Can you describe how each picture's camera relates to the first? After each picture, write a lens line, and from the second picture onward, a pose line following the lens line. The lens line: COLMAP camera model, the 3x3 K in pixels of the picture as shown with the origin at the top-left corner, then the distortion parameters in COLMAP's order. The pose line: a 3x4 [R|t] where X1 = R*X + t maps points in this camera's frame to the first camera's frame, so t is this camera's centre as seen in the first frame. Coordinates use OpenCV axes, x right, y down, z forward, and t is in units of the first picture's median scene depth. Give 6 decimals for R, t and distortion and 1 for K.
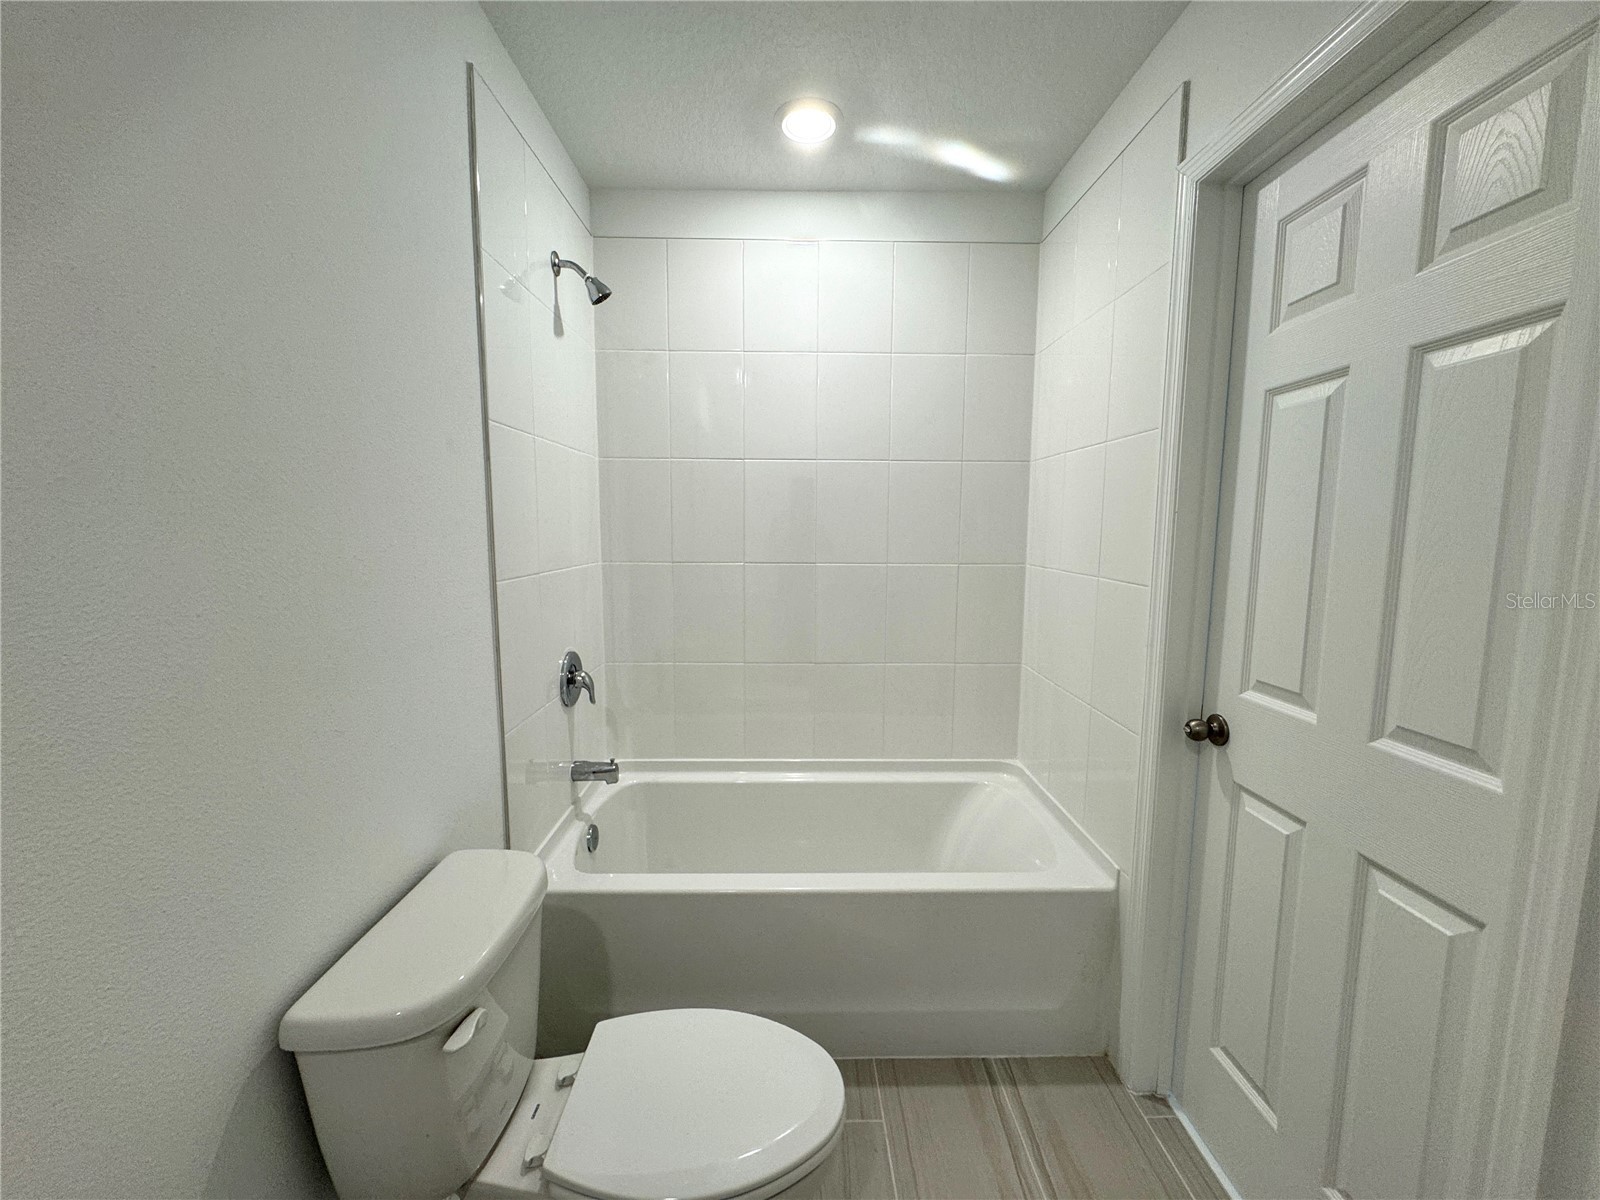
lens RADIAL K [[641.7, 0, 800.3], [0, 641.7, 601.3], [0, 0, 1]] dist [-0.001882, 0.000747]
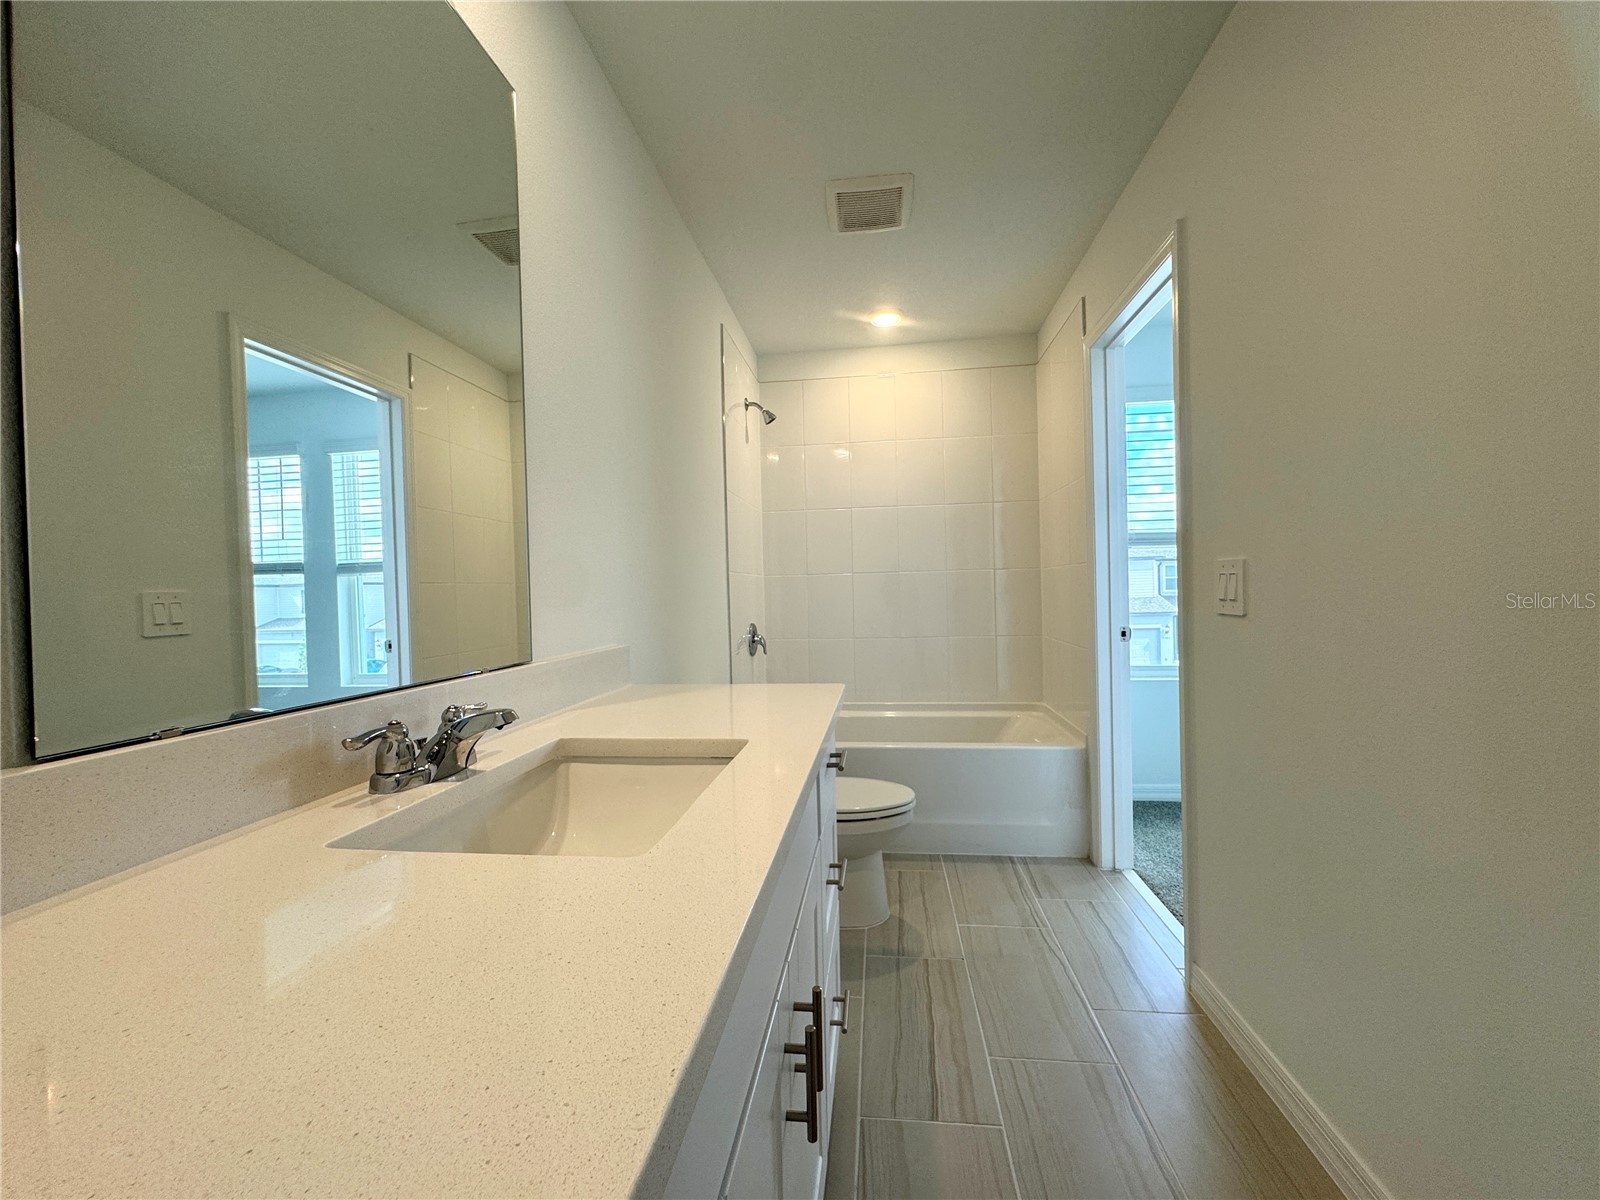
lens RADIAL K [[641.7, 0, 797.5], [0, 641.7, 601.2], [0, 0, 1]] dist [-0.001882, 0.000747]
pose [[0.988836, -0.028999, -0.146158, 0.008500], [0.014286, 0.994812, -0.100726, 0.207379], [0.148321, 0.097513, 0.984120, -0.697037]]
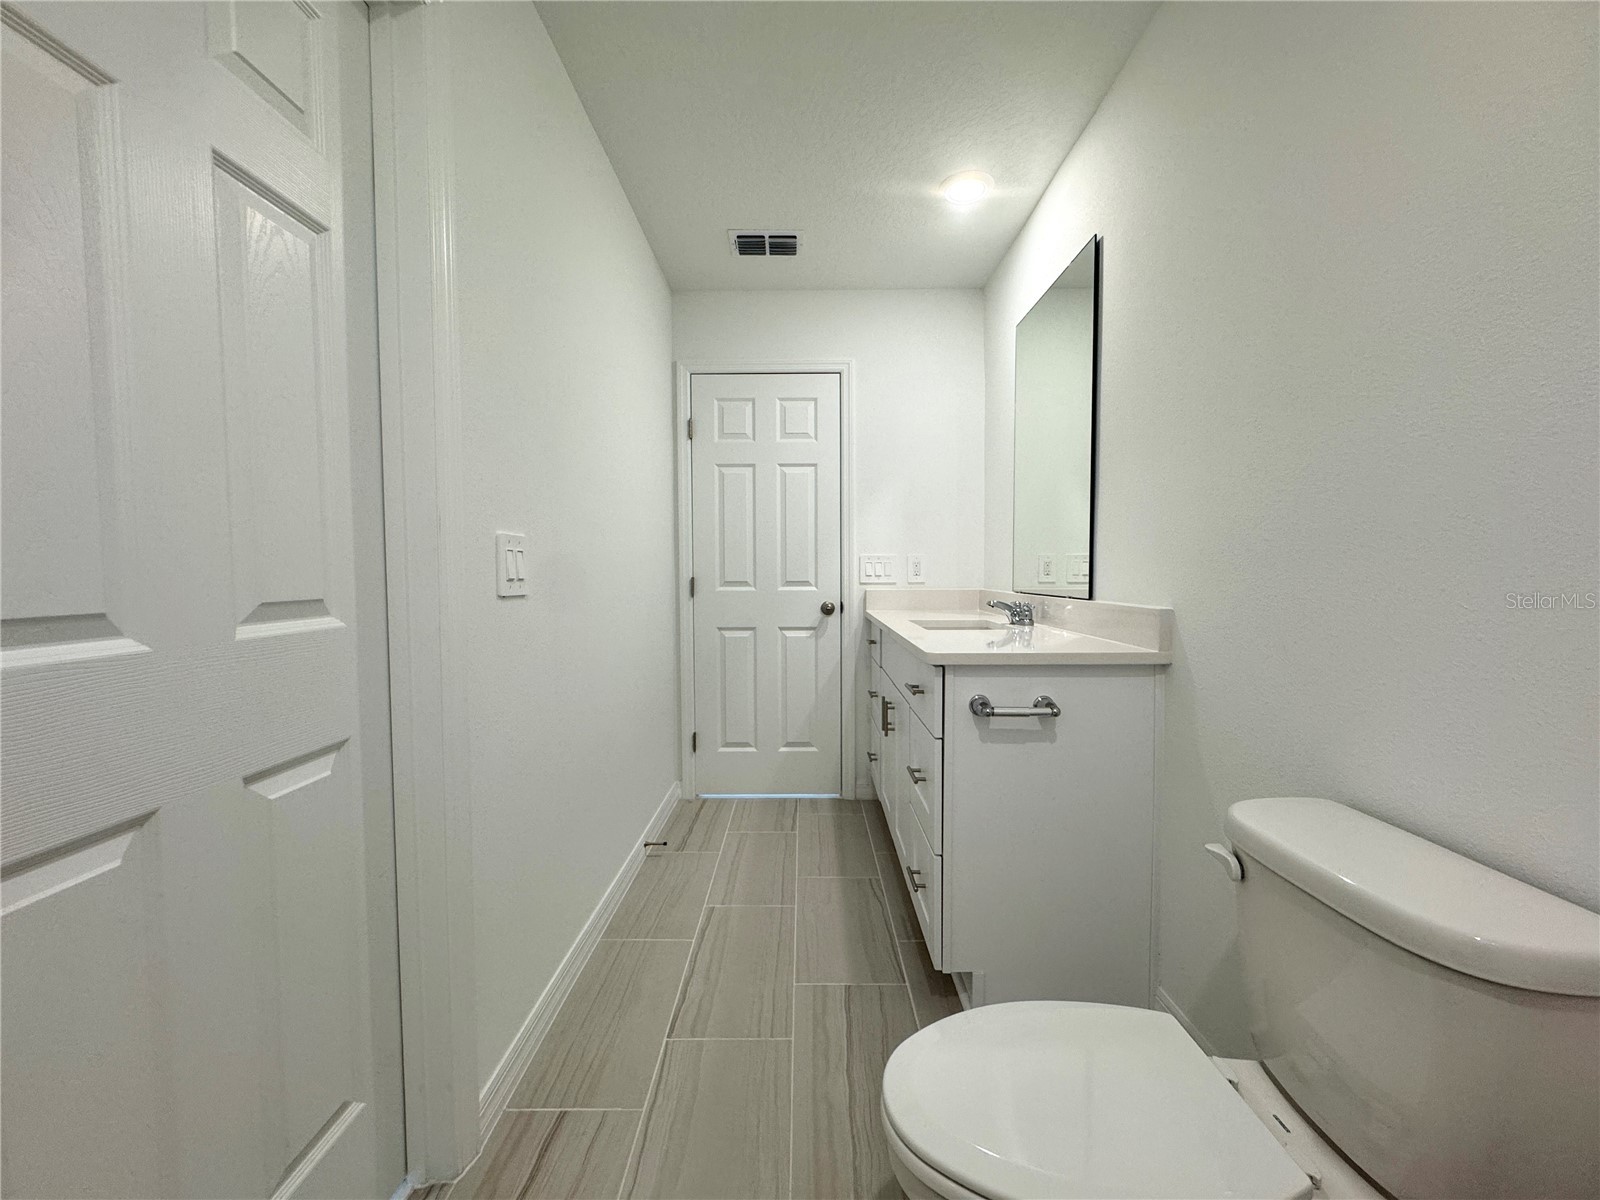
lens RADIAL K [[641.7, 0, 797.0], [0, 641.7, 591.6], [0, 0, 1]] dist [-0.001882, 0.000747]
pose [[-0.999624, 0.000008, 0.027434, 0.091239], [0.004576, 0.986041, 0.166437, 0.011487], [-0.027050, 0.166500, -0.985670, 1.012782]]
